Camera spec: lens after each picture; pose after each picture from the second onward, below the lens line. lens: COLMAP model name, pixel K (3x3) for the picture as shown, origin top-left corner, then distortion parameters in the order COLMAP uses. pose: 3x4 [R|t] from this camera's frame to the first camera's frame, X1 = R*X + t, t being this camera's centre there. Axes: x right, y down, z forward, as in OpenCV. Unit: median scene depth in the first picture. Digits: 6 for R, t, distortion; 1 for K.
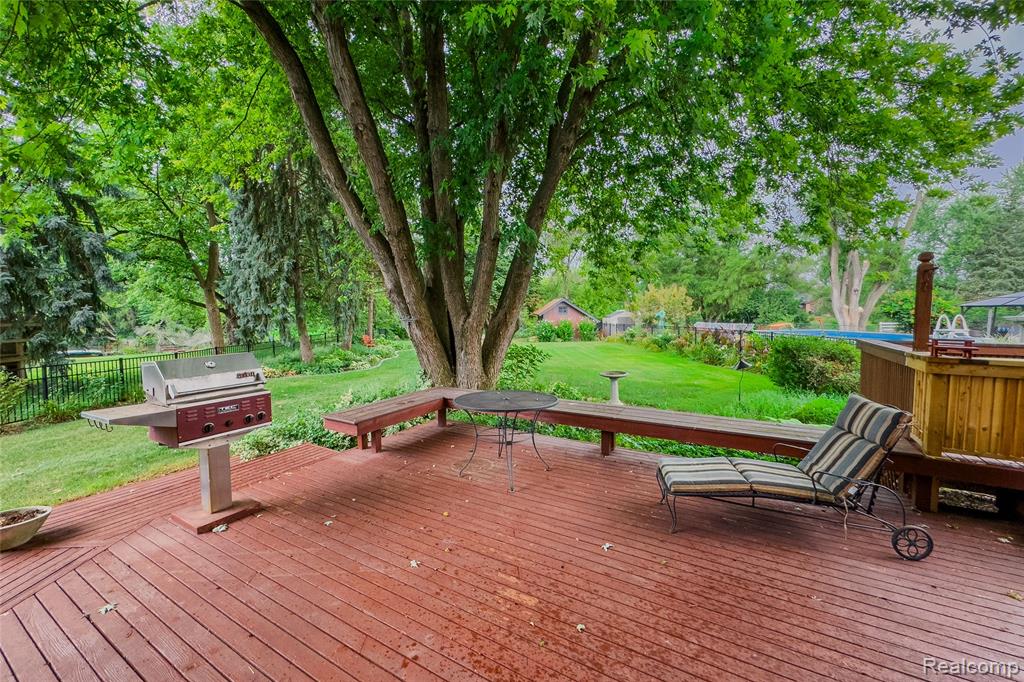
lens RADIAL K [[412.2, 0, 514.1], [0, 412.2, 335.3], [0, 0, 1]] dist [-0.003166, -0.000540]
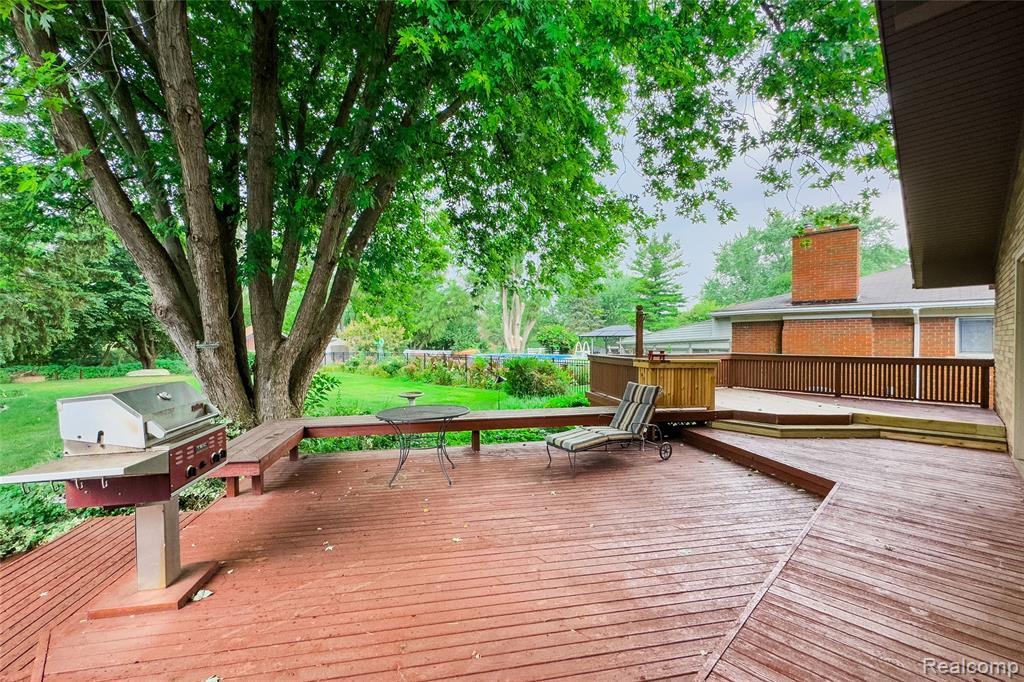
lens RADIAL K [[412.2, 0, 516.9], [0, 412.2, 345.6], [0, 0, 1]] dist [-0.003166, -0.000540]
pose [[0.750416, -0.006716, 0.660932, -0.076316], [0.036578, 0.998838, -0.031381, 0.002419], [-0.659953, 0.047724, 0.749790, -0.004441]]
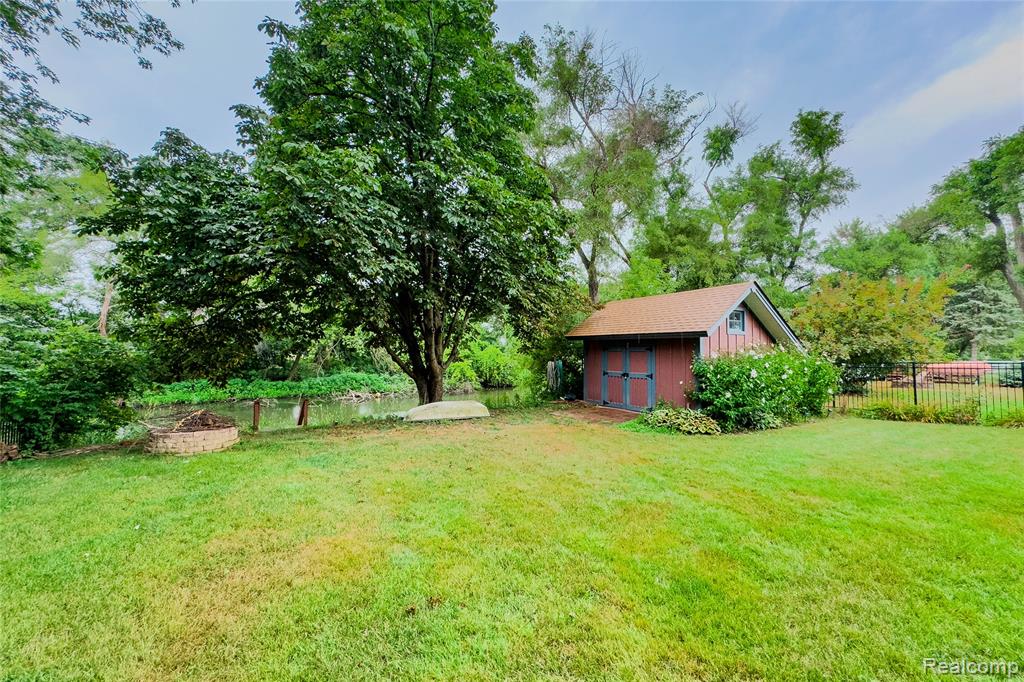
lens RADIAL K [[412.2, 0, 518.5], [0, 412.2, 346.0], [0, 0, 1]] dist [-0.003166, -0.000540]
pose [[0.882012, 0.017469, 0.470902, -0.215440], [0.019928, 0.997036, -0.074312, -0.026565], [-0.470805, 0.074928, 0.879050, 0.954456]]
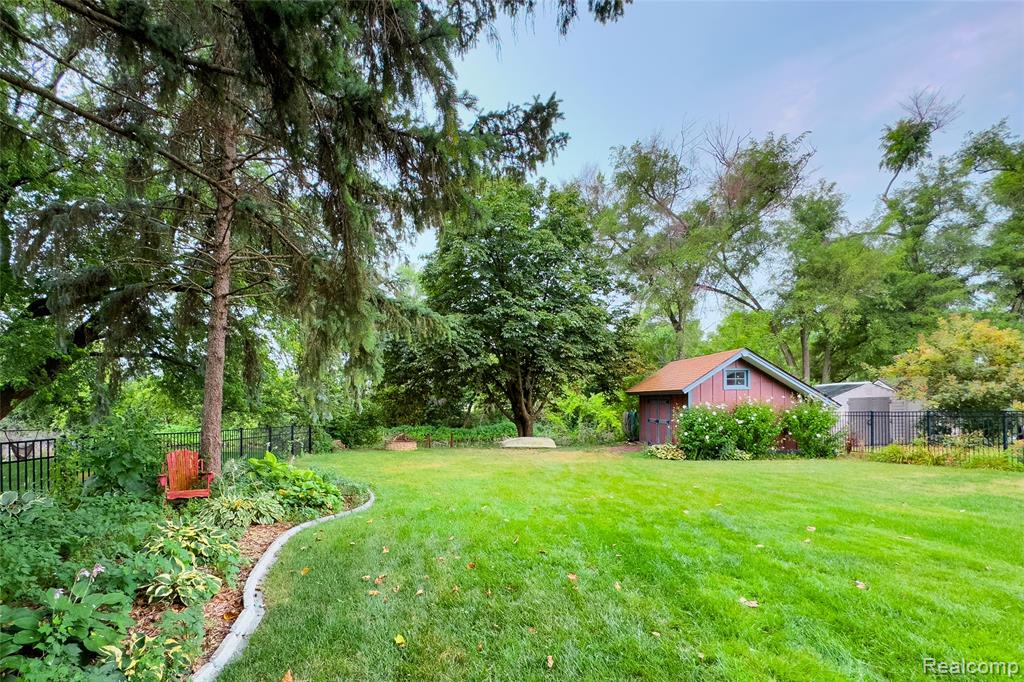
lens RADIAL K [[472.4, 0, 448.0], [0, 472.4, 411.1], [0, 0, 1]] dist [-0.003040, 0.000184]
pose [[0.996217, -0.002043, -0.086880, -0.145982], [-0.002006, 0.998917, -0.046489, -0.009875], [0.086881, 0.046488, 0.995133, 0.614225]]
